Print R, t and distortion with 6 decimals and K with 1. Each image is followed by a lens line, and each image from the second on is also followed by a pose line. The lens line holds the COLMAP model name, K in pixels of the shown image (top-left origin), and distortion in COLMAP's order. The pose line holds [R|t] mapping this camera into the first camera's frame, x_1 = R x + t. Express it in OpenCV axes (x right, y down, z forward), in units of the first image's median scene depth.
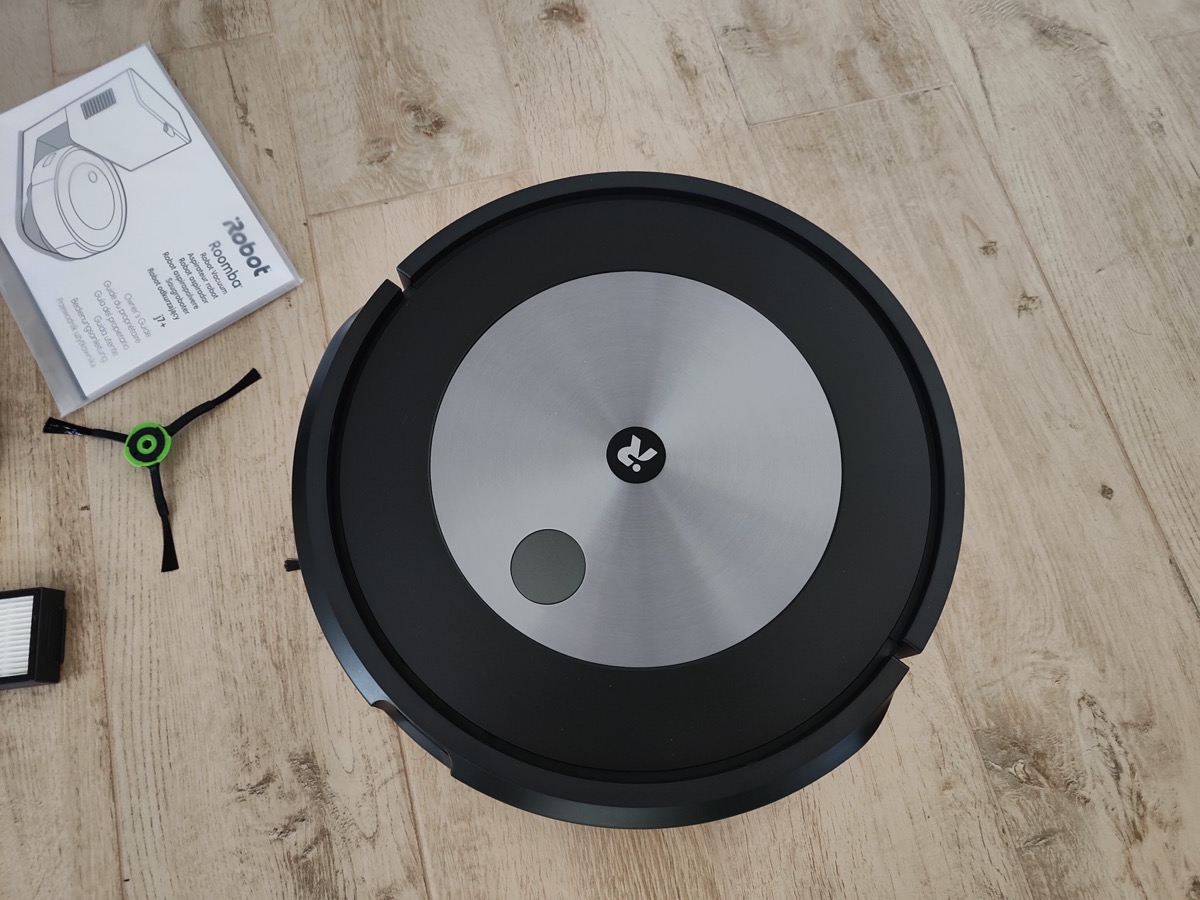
lens RADIAL K [[840.2, 0, 606.2], [0, 840.2, 443.2], [0, 0, 1]] dist [-0.003511, 0.002632]
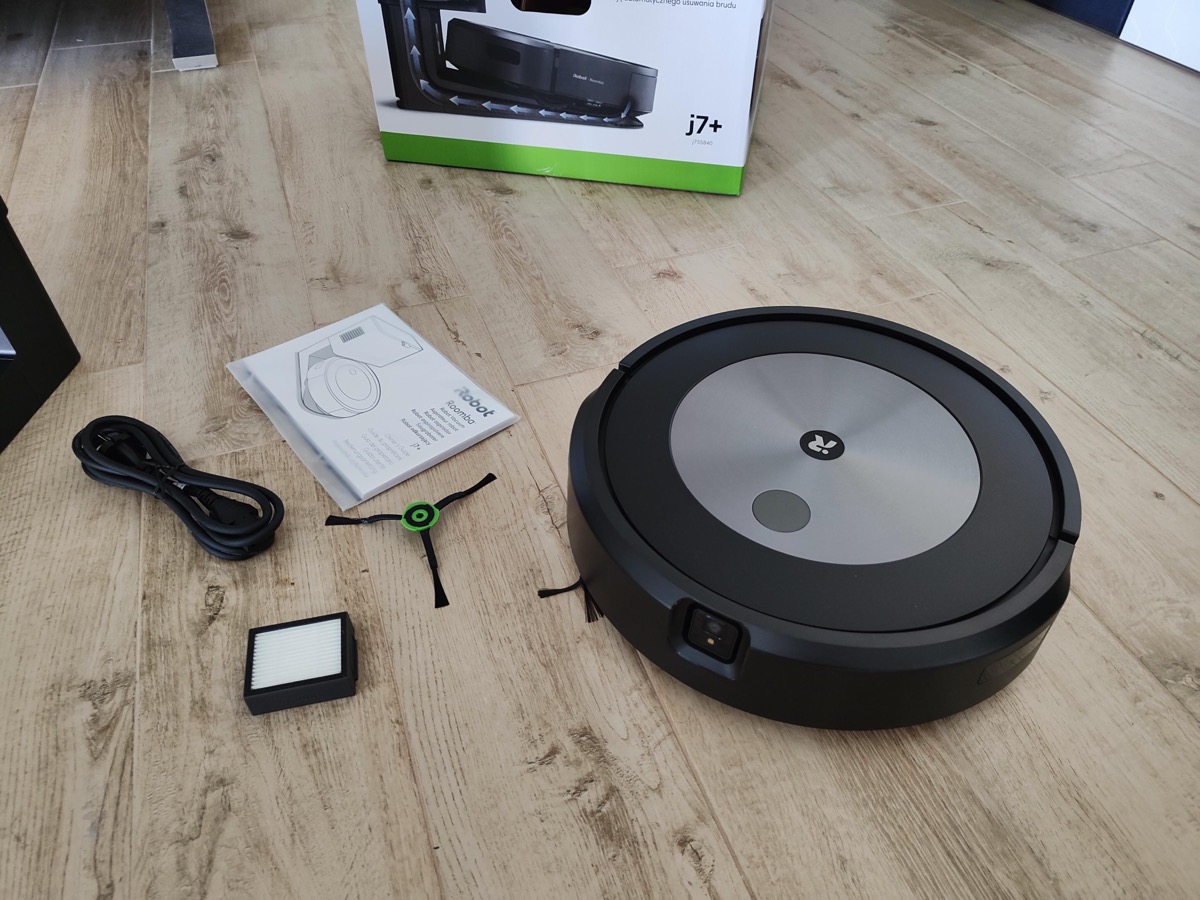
lens RADIAL K [[840.2, 0, 611.3], [0, 840.2, 451.4], [0, 0, 1]] dist [-0.003511, 0.002632]
pose [[0.993826, -0.080174, 0.076690, -0.350244], [0.107330, 0.869815, -0.481562, 0.549592], [-0.028097, 0.486820, 0.873050, -0.147355]]
